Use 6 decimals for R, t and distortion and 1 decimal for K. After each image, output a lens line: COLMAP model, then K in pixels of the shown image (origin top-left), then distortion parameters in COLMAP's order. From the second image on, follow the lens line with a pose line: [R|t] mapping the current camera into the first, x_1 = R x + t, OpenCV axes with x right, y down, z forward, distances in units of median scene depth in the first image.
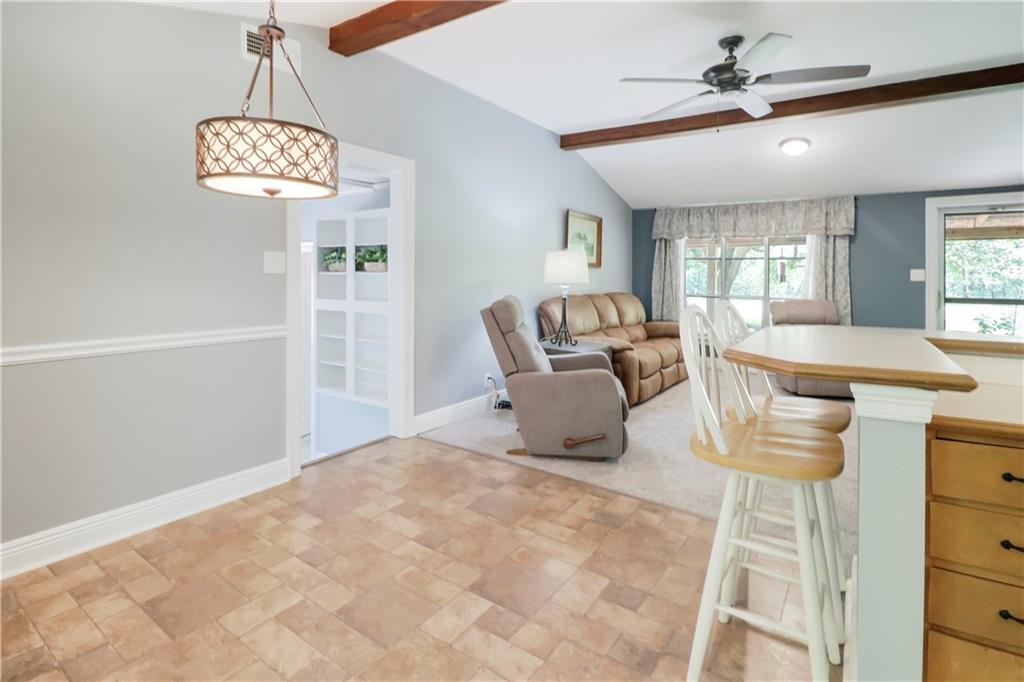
lens RADIAL K [[497.2, 0, 534.5], [0, 497.2, 280.2], [0, 0, 1]] dist [-0.004430, -0.000439]
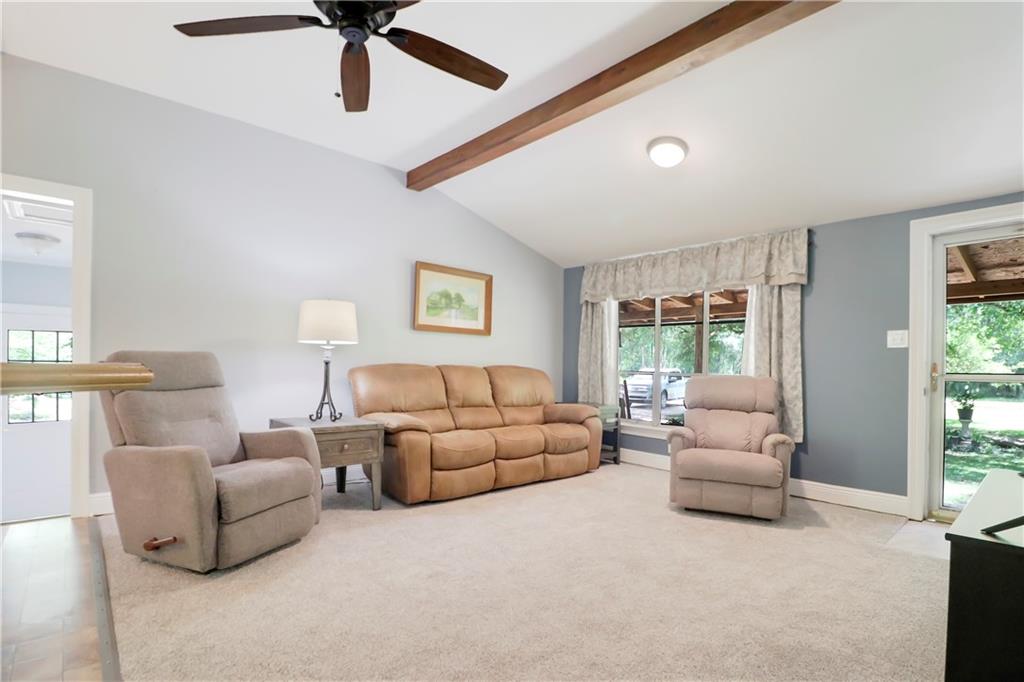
lens RADIAL K [[497.2, 0, 525.7], [0, 497.2, 363.4], [0, 0, 1]] dist [-0.004430, -0.000439]
pose [[0.971625, 0.008745, -0.236365, 0.408830], [-0.012599, 0.999811, -0.014799, 0.034783], [0.236191, 0.017357, 0.971552, 0.223886]]
